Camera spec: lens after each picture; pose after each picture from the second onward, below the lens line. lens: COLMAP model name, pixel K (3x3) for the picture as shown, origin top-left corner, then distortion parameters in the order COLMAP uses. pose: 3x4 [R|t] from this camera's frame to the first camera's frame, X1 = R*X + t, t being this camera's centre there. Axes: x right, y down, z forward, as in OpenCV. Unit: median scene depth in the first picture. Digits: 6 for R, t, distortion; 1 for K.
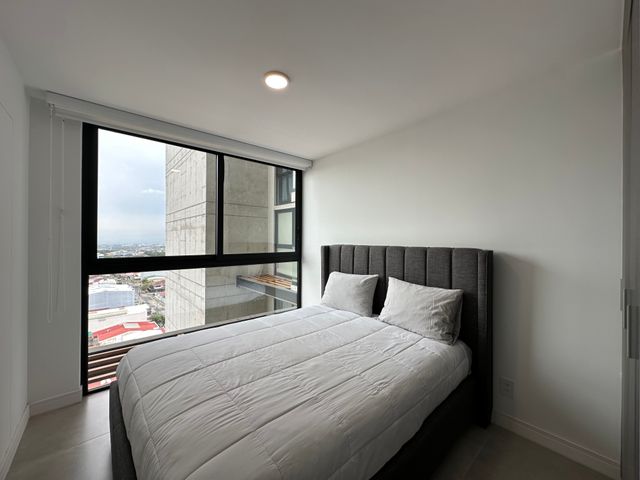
lens RADIAL K [[255.8, 0, 320.0], [0, 255.8, 240.0], [0, 0, 1]] dist [-0.001777, 0.000099]
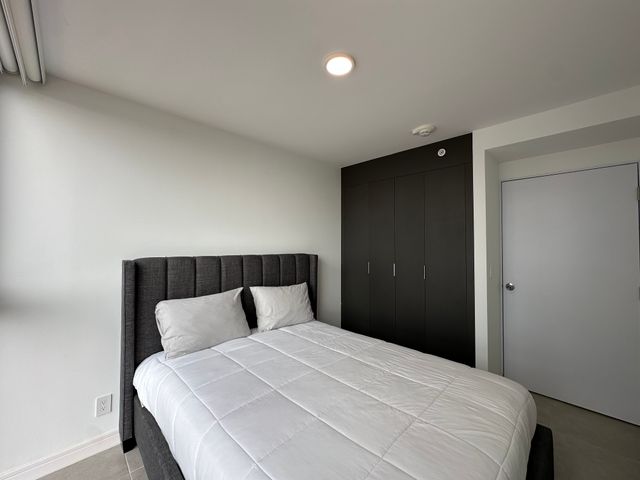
lens RADIAL K [[255.8, 0, 320.0], [0, 255.8, 240.0], [0, 0, 1]] dist [-0.001777, 0.000099]
pose [[-0.061920, 0.016985, 0.997937, -0.722307], [-0.000139, 0.999855, -0.017027, -0.017348], [-0.998081, -0.001193, -0.061909, 0.801584]]
